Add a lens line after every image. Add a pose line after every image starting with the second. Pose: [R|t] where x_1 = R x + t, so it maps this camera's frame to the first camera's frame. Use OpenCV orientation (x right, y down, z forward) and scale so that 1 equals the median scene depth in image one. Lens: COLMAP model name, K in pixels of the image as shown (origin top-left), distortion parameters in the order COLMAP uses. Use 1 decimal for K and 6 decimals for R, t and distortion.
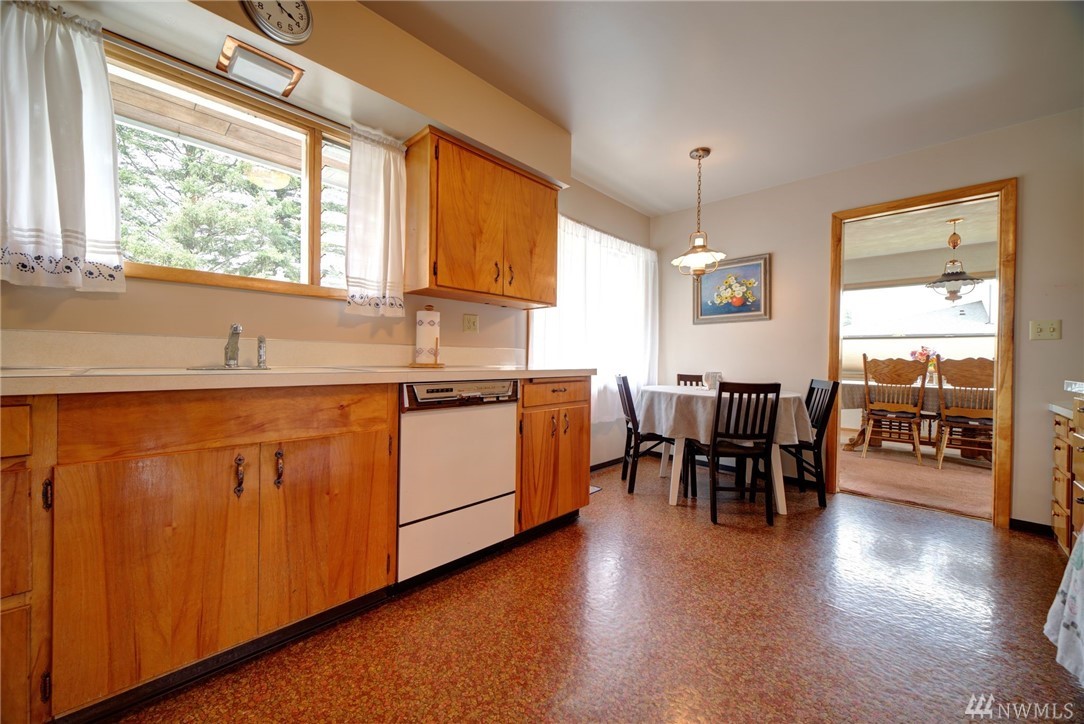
lens RADIAL K [[415.4, 0, 536.8], [0, 415.4, 360.0], [0, 0, 1]] dist [0.000298, 0.000029]
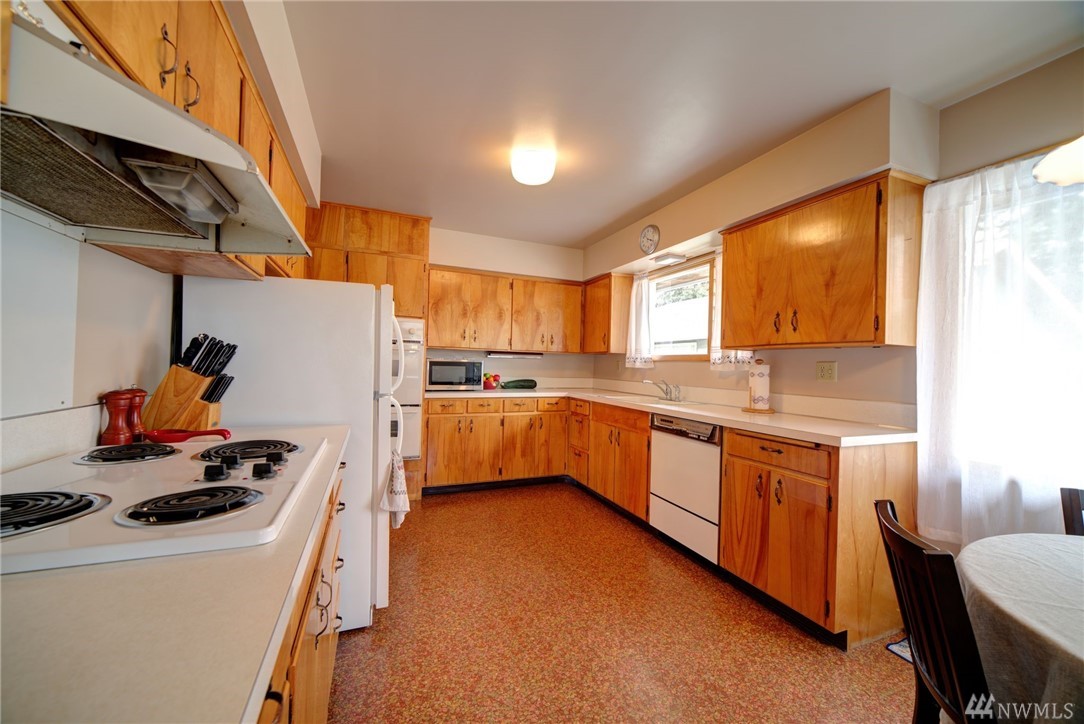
lens RADIAL K [[415.4, 0, 536.8], [0, 415.4, 360.0], [0, 0, 1]] dist [0.000298, 0.000029]
pose [[-0.414256, -0.034002, -0.909525, 1.198701], [-0.036851, 0.999109, -0.020567, -0.091219], [0.909414, 0.024997, -0.415140, 1.014641]]
